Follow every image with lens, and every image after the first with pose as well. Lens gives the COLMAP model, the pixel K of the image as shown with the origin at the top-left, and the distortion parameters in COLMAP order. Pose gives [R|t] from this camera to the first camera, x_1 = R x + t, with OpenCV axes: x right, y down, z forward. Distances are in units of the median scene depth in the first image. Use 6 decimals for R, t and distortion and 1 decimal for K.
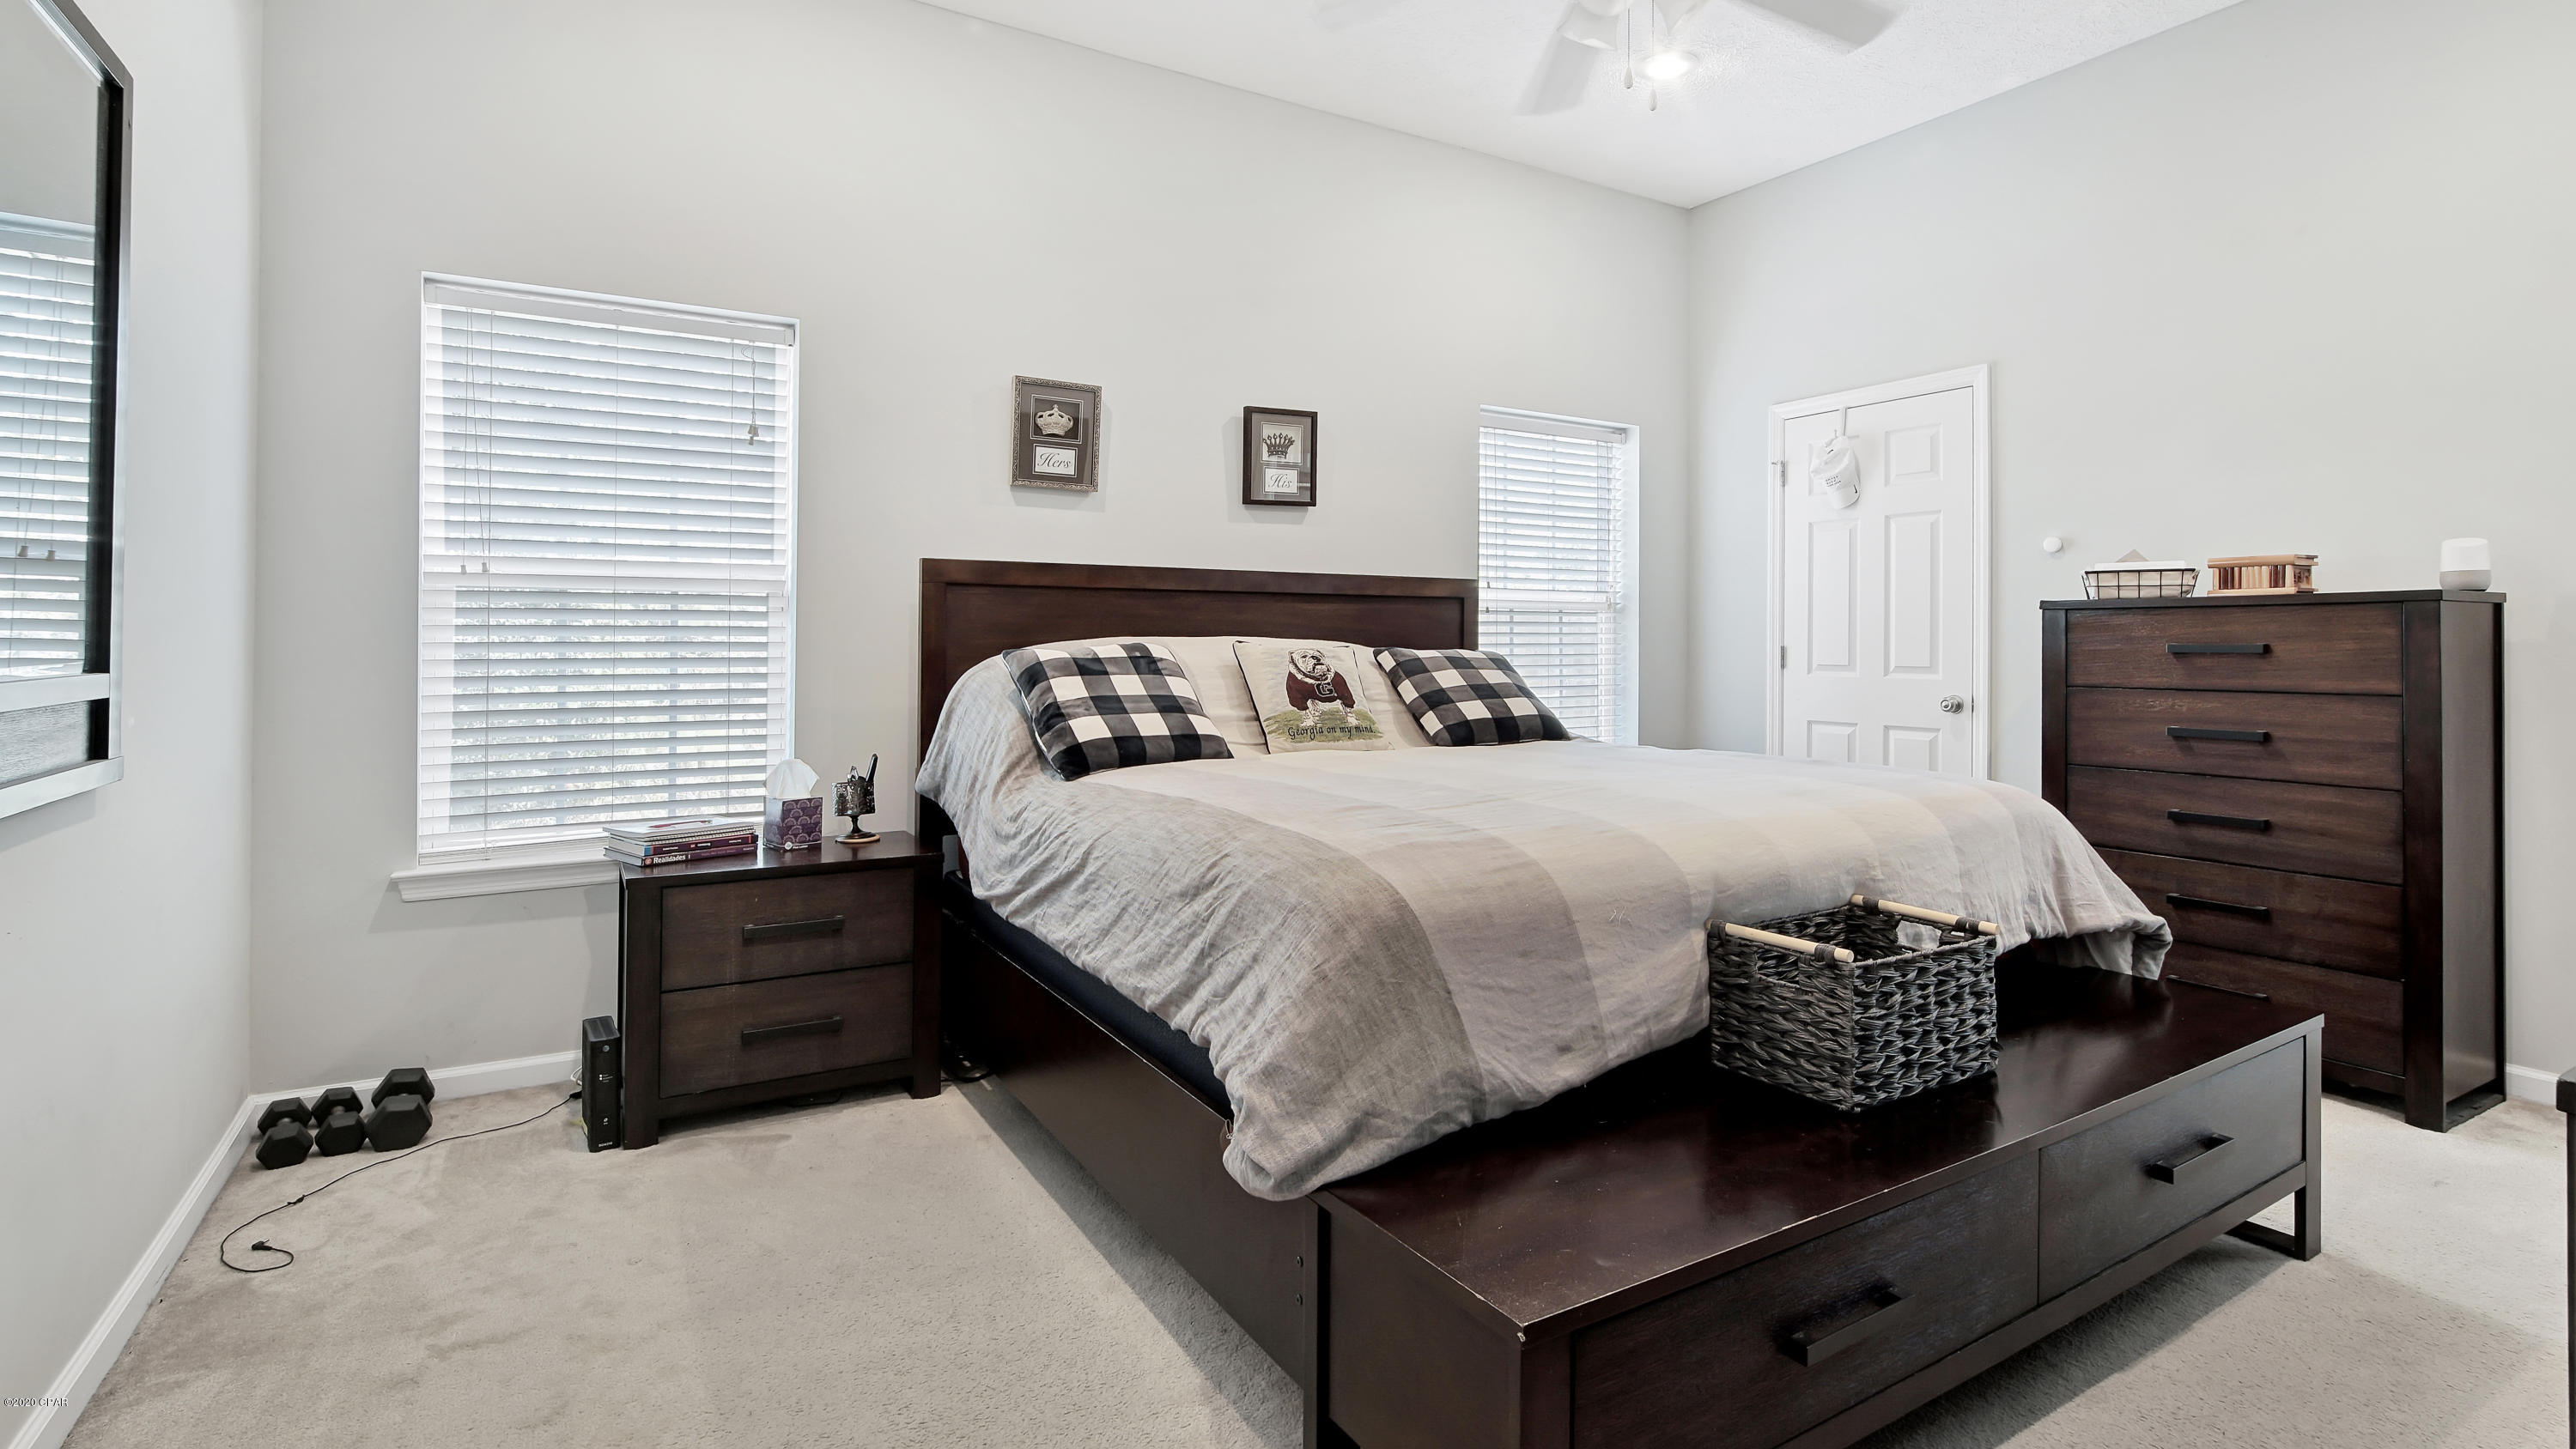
lens RADIAL K [[1221.4, 0, 1281.2], [0, 1221.4, 621.4], [0, 0, 1]] dist [-0.001652, 0.000213]
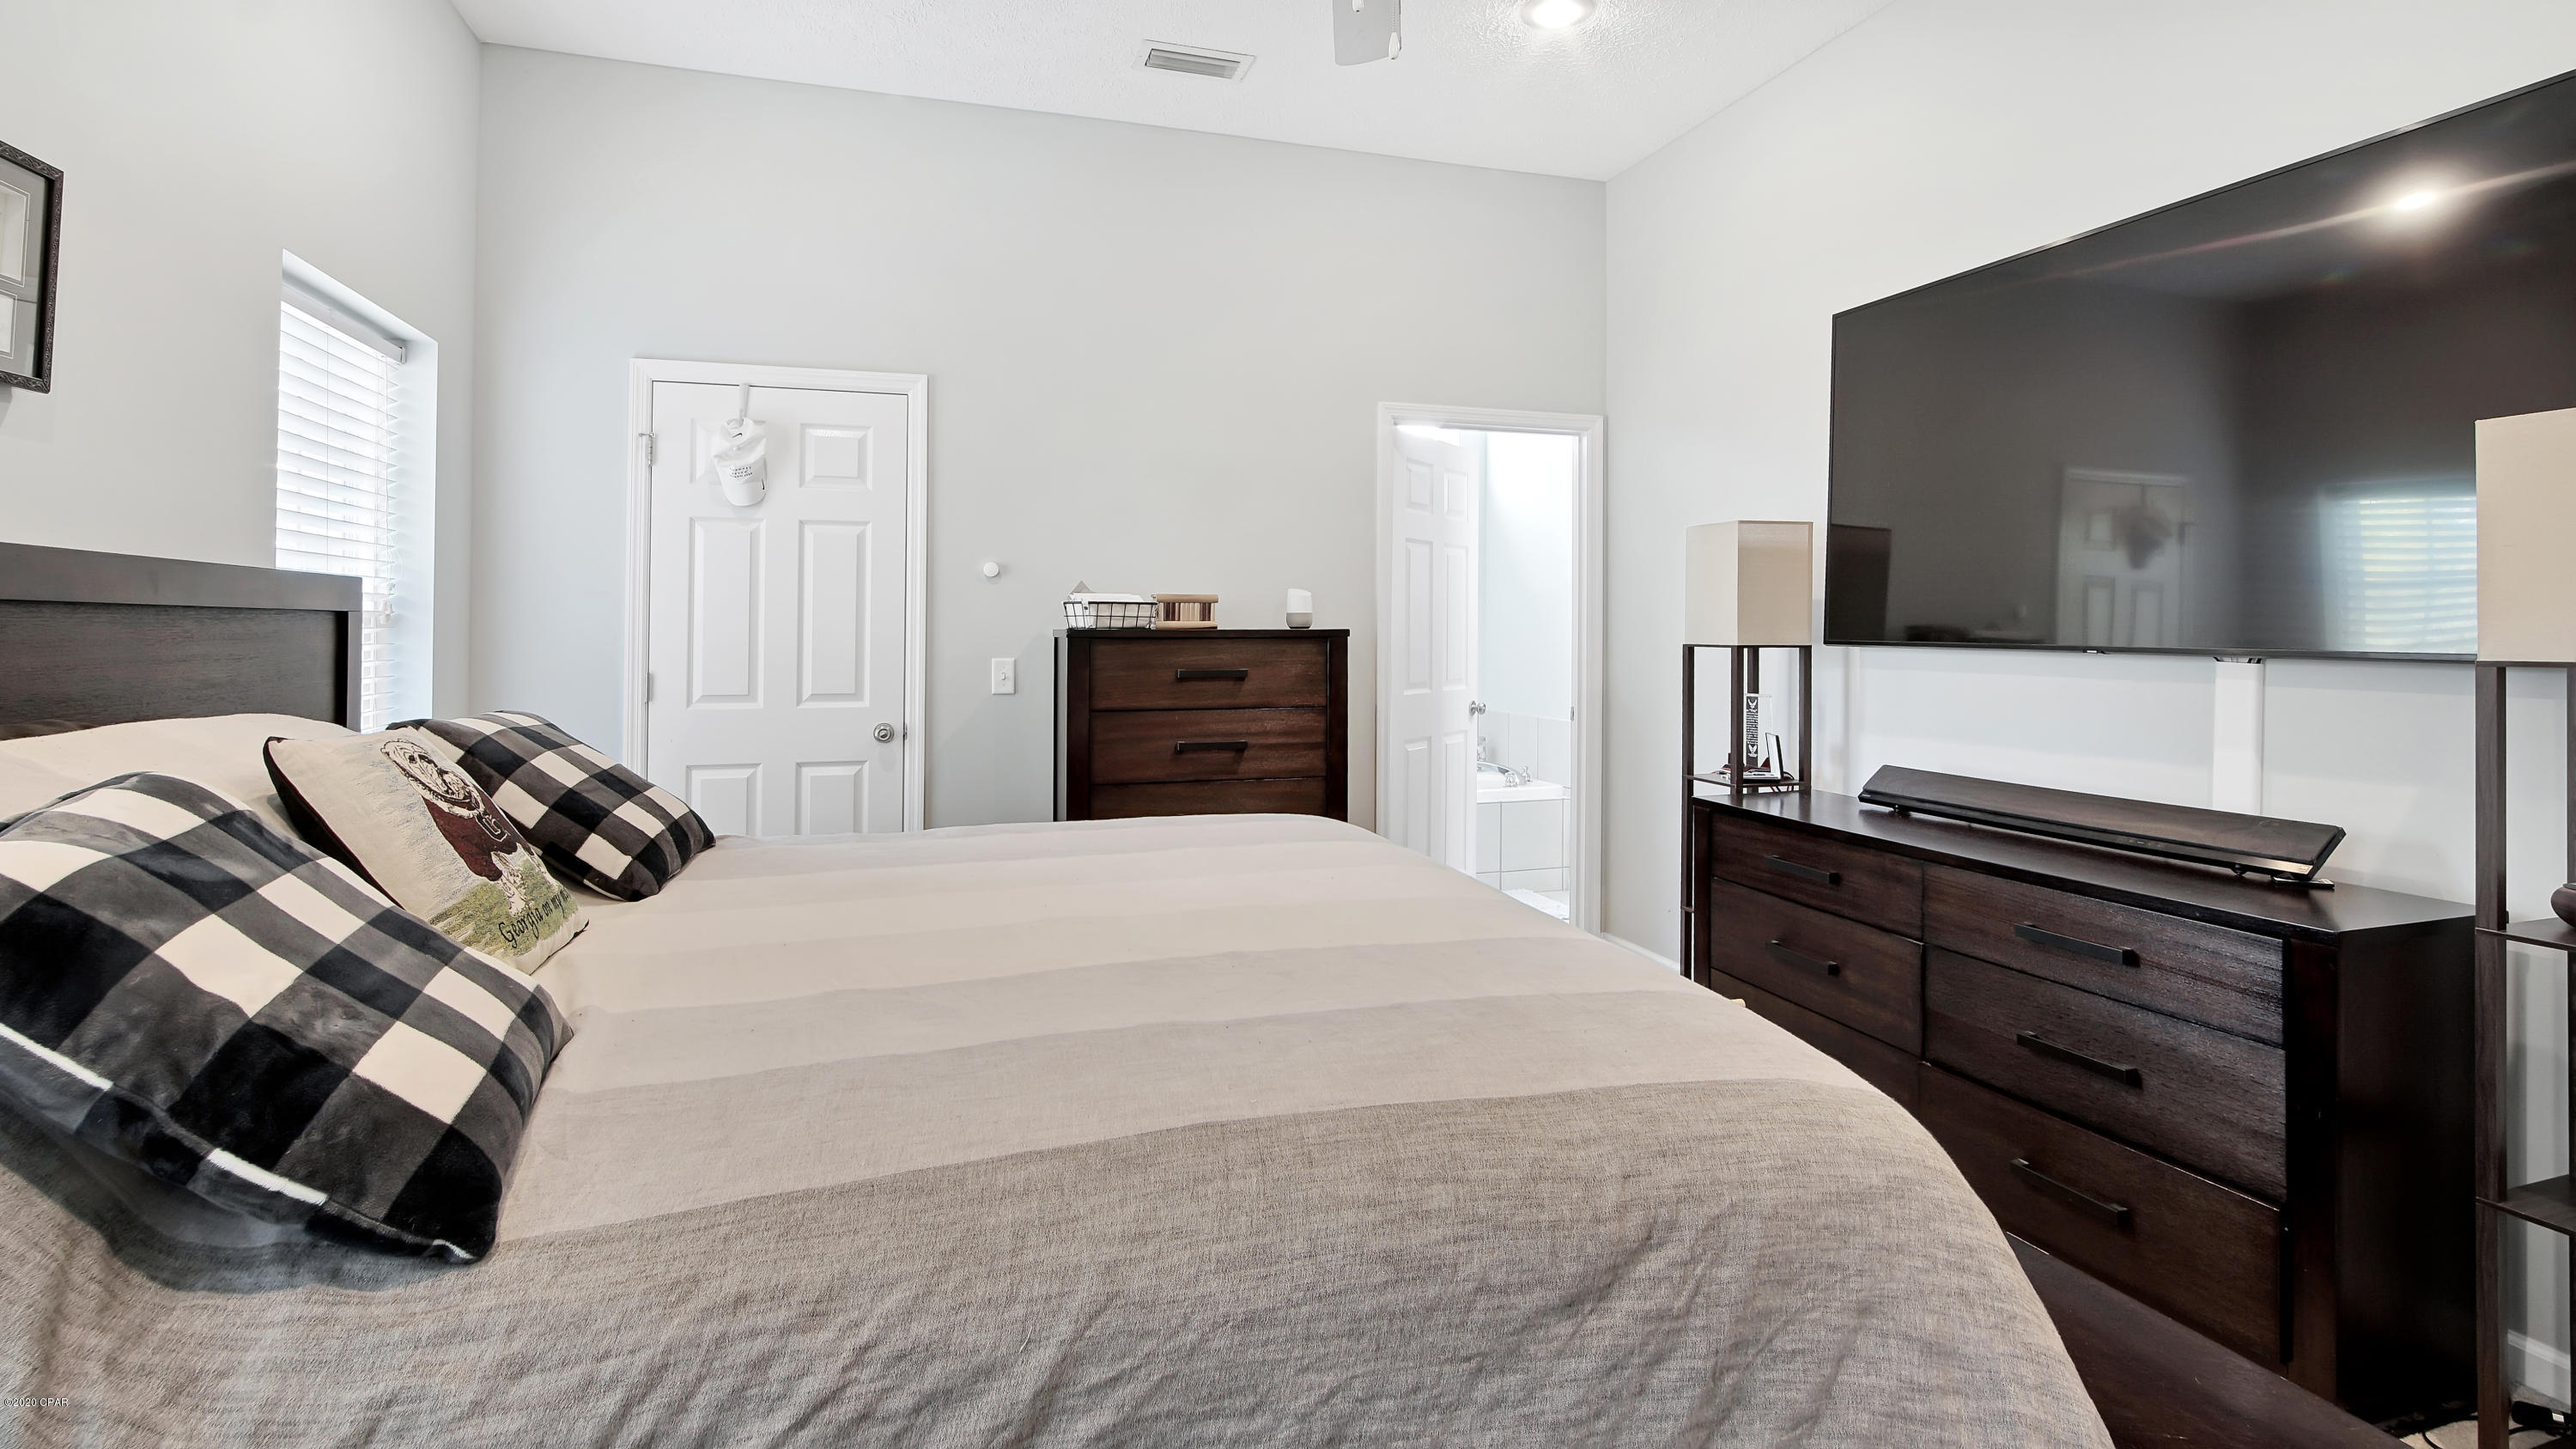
lens RADIAL K [[1221.8, 0, 1281.2], [0, 1221.8, 621.3], [0, 0, 1]] dist [-0.001652, 0.000213]
pose [[0.244410, 0.004222, 0.969663, -0.279363], [-0.017487, 0.999847, 0.000055, -0.022527], [-0.969514, -0.016969, 0.244446, 0.484512]]
